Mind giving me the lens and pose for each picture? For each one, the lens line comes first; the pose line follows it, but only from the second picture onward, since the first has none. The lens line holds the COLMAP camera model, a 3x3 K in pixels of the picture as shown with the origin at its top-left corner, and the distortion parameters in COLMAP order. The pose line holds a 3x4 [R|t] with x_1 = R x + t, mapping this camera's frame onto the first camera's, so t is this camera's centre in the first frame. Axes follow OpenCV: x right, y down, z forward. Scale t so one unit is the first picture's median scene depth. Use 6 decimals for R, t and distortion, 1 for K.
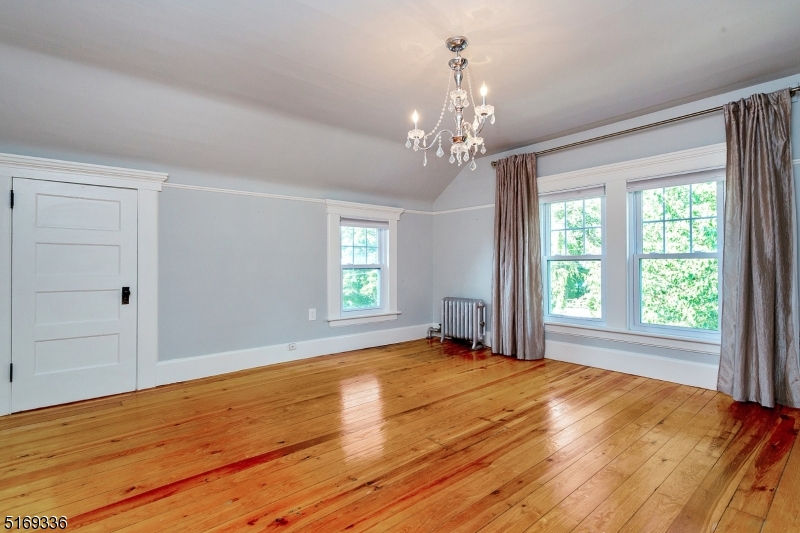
lens RADIAL K [[387.6, 0, 401.0], [0, 387.6, 262.1], [0, 0, 1]] dist [0.001719, -0.000159]
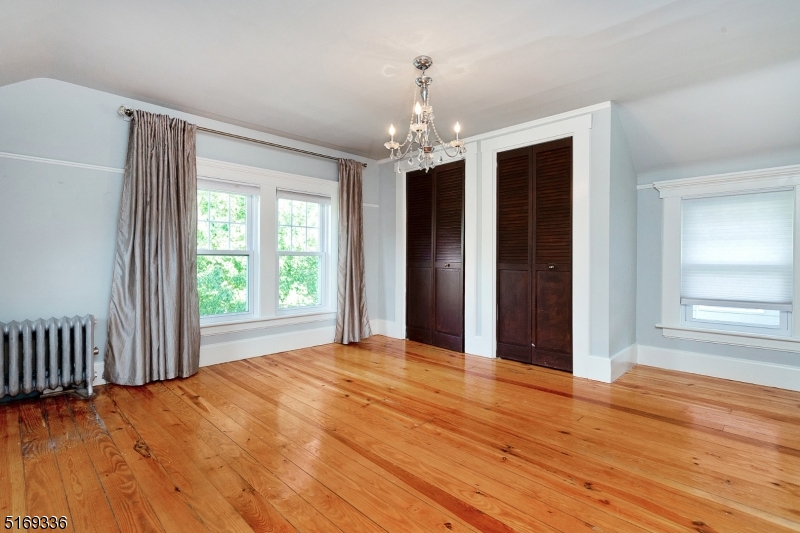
lens RADIAL K [[387.6, 0, 401.0], [0, 387.6, 262.1], [0, 0, 1]] dist [0.001719, -0.000159]
pose [[-0.085432, 0.001564, 0.996343, -0.837609], [-0.008953, 0.999957, -0.002337, 0.017334], [-0.996304, -0.009120, -0.085414, 0.994614]]
